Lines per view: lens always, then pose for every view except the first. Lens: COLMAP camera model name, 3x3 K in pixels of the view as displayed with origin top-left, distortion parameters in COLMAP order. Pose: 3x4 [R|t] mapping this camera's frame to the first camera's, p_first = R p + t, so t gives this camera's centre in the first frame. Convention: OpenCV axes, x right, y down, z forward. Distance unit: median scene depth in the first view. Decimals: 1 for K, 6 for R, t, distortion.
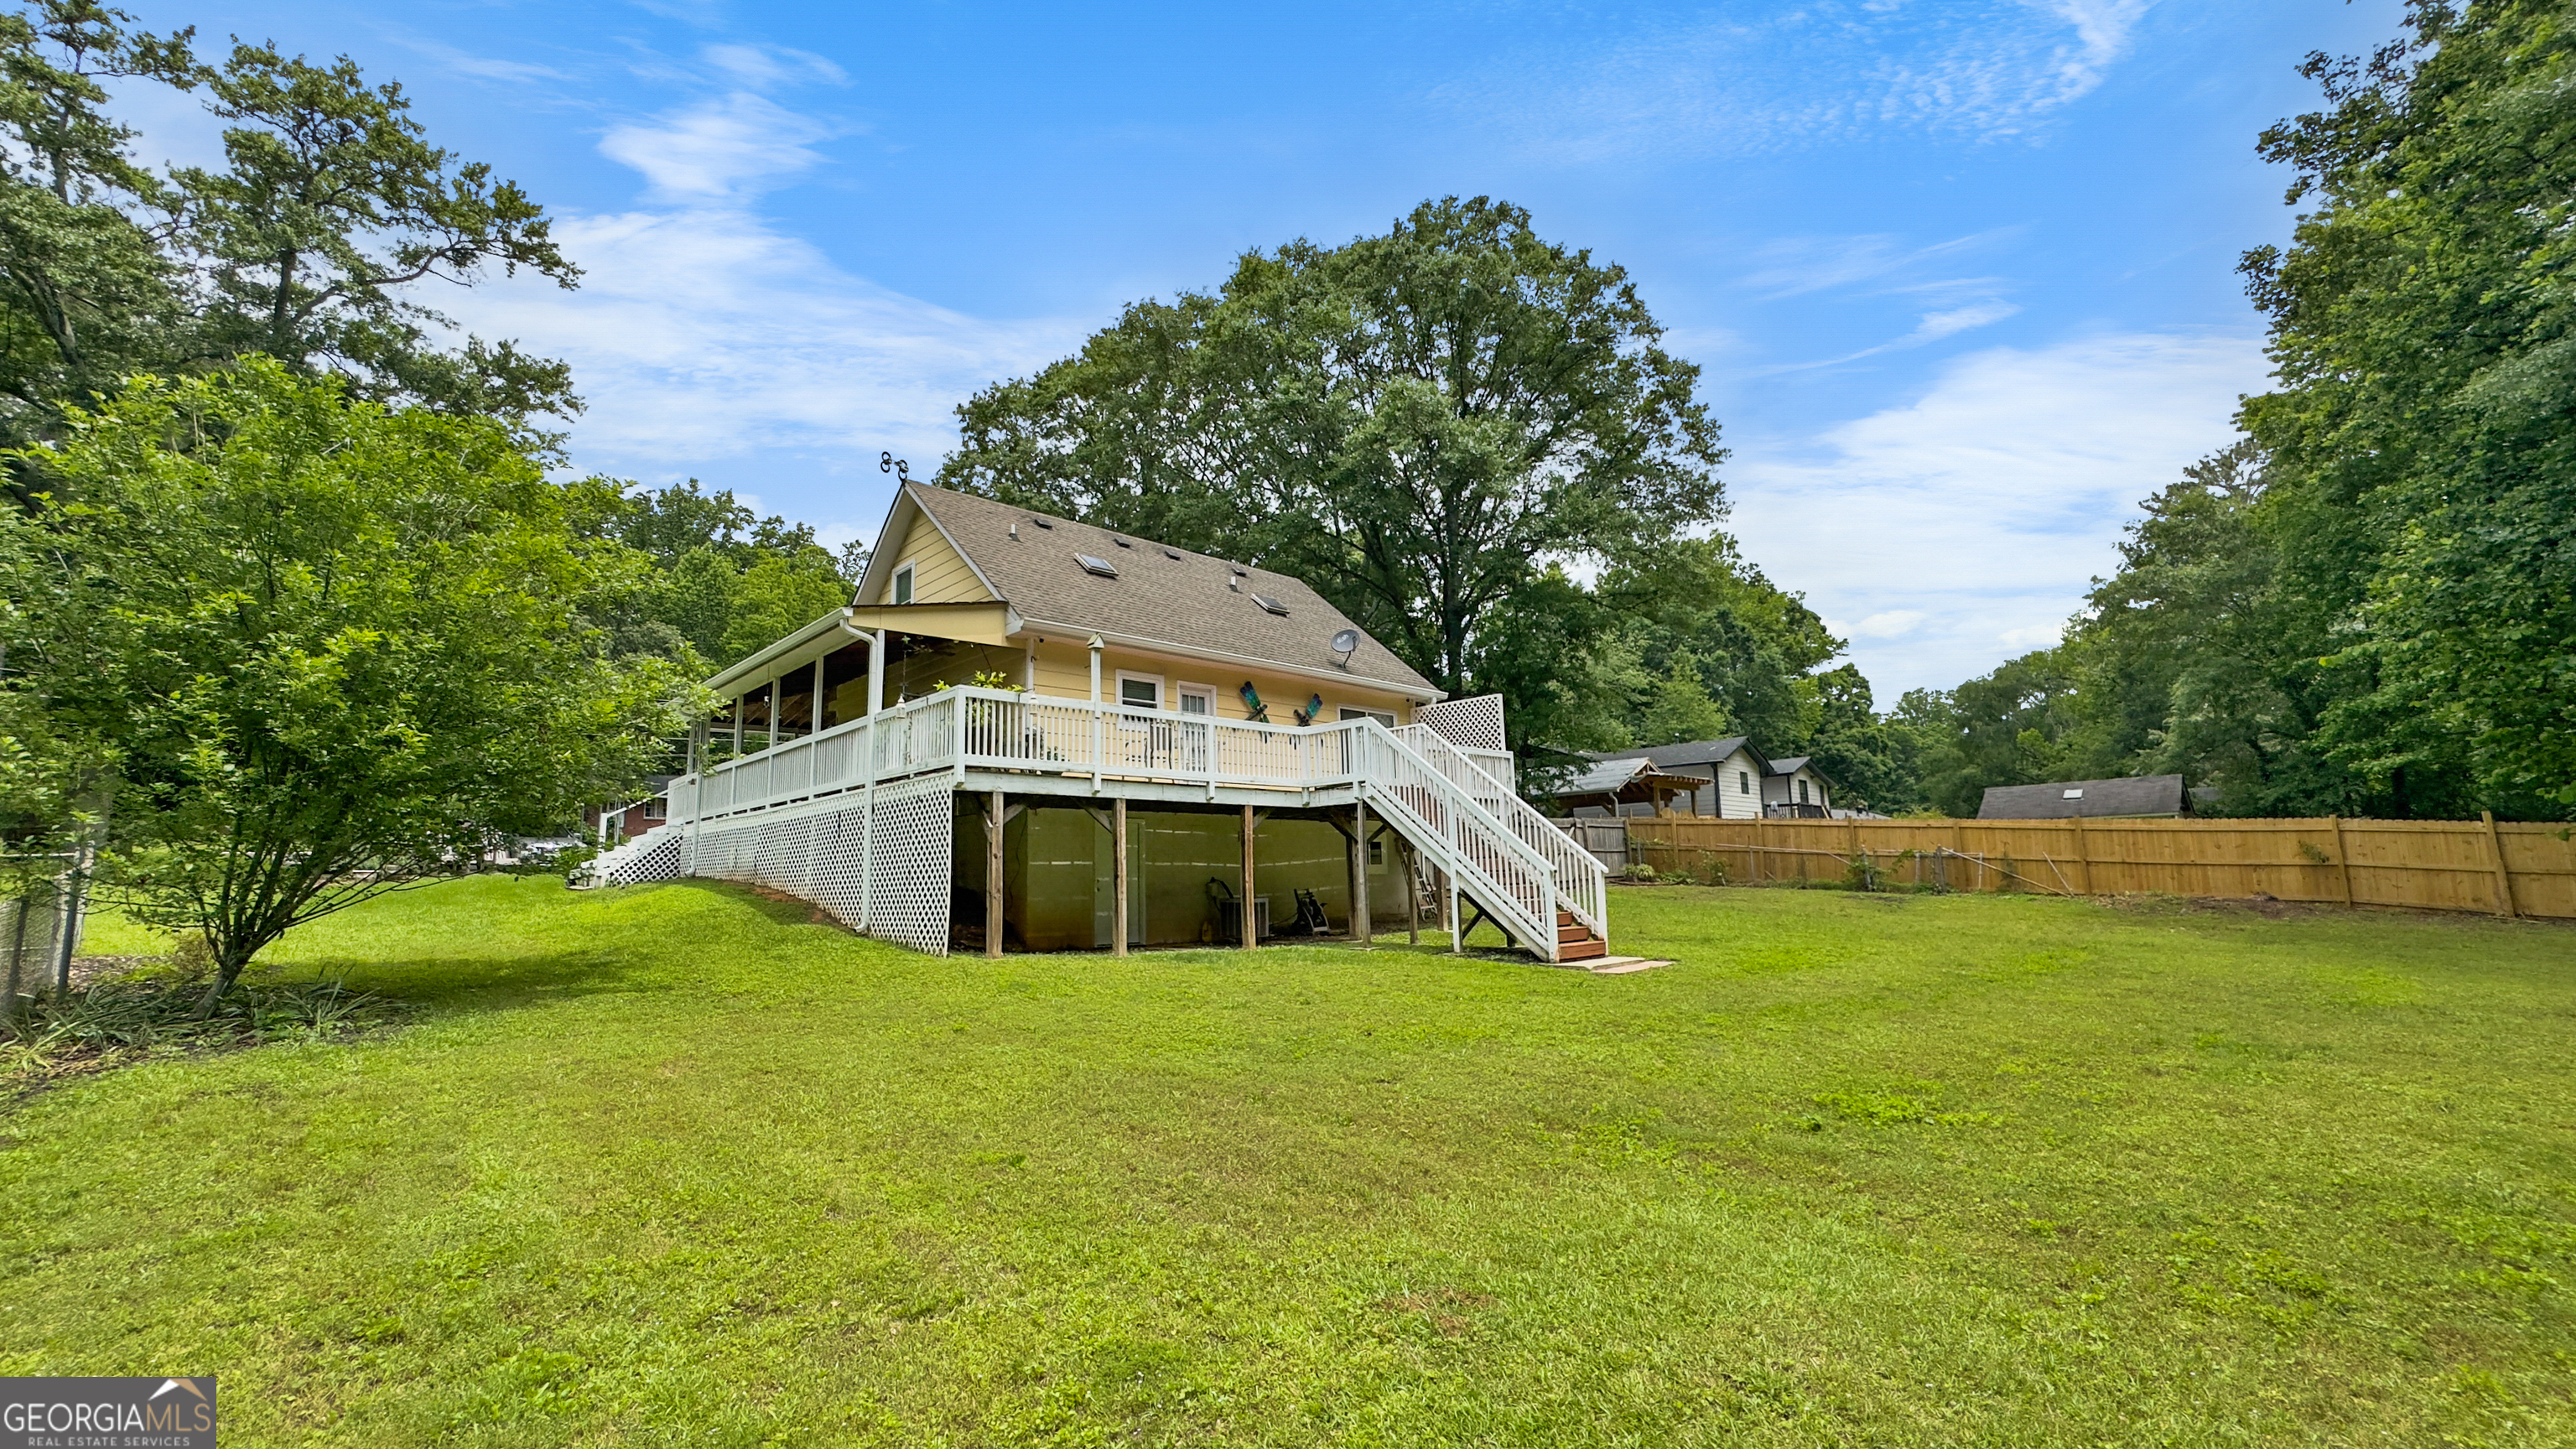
lens RADIAL K [[1055.6, 0, 1282.2], [0, 1055.6, 717.6], [0, 0, 1]] dist [-0.040963, 0.029530]
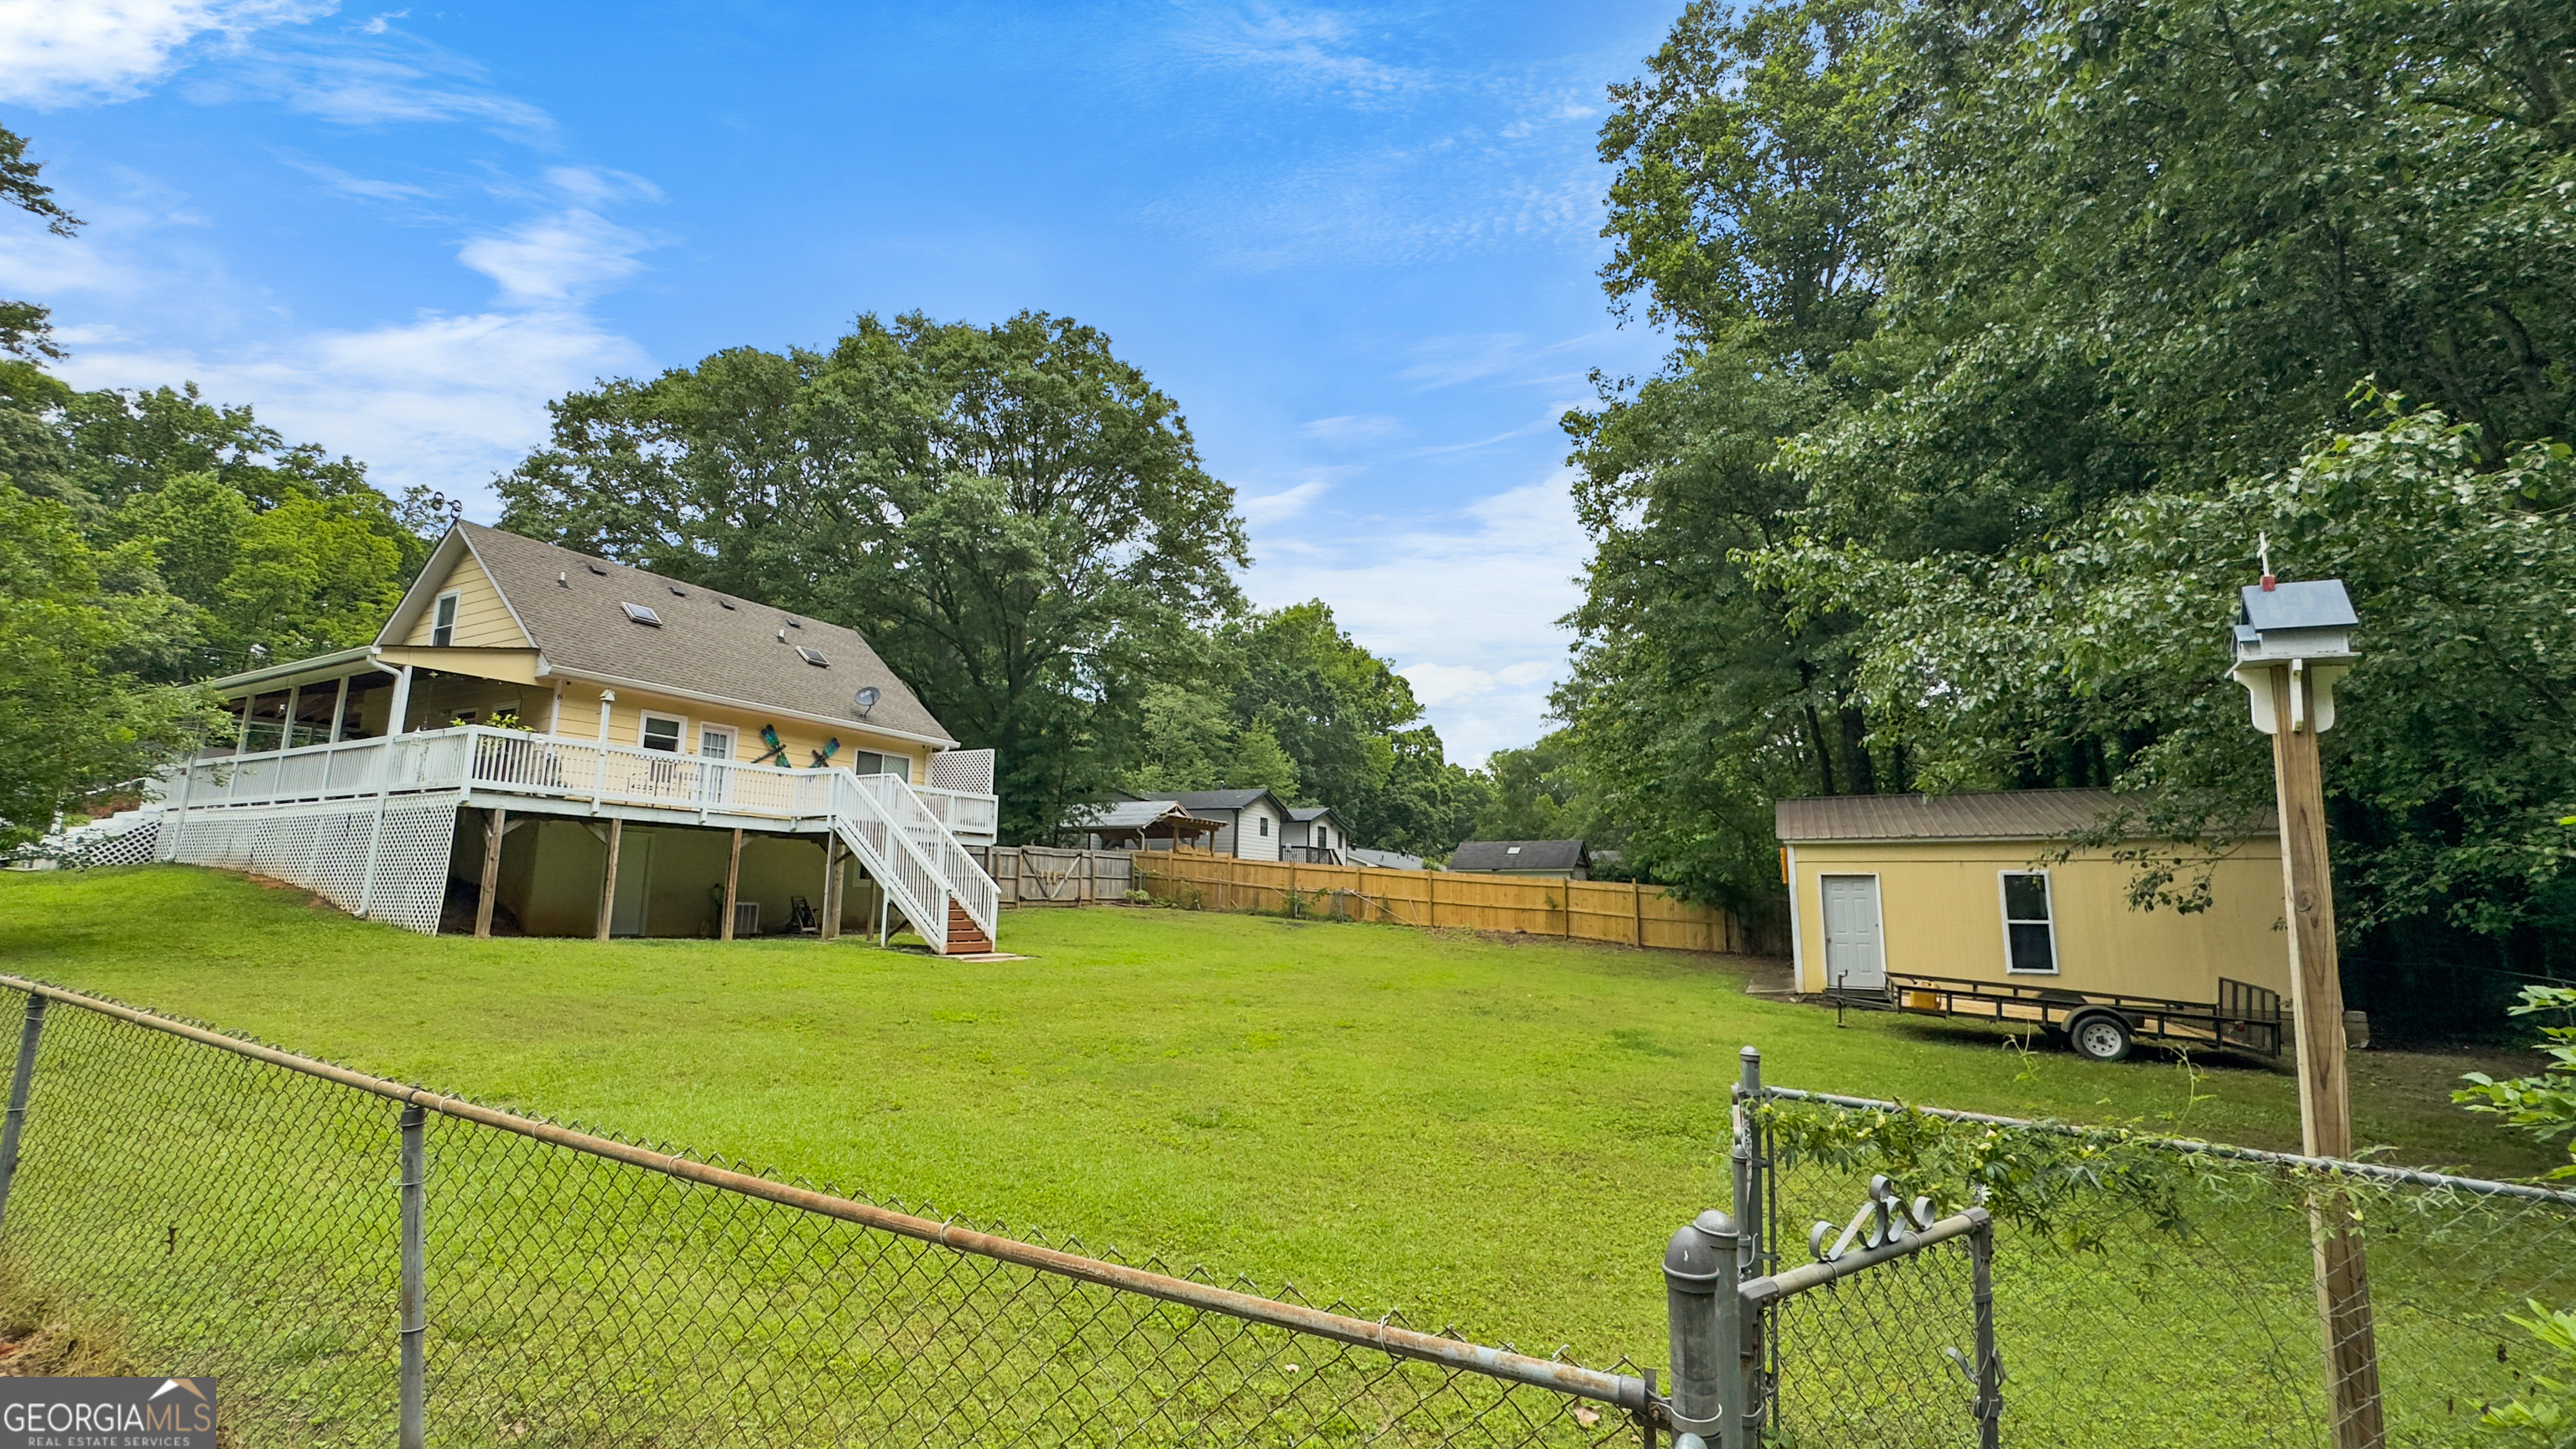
lens RADIAL K [[1087.5, 0, 1283.3], [0, 1087.5, 711.5], [0, 0, 1]] dist [-0.001733, 0.006071]
pose [[0.954077, 0.090371, 0.285607, 0.149393], [-0.085100, 0.995895, -0.030840, -0.052610], [-0.287221, 0.005118, 0.957851, -0.324689]]
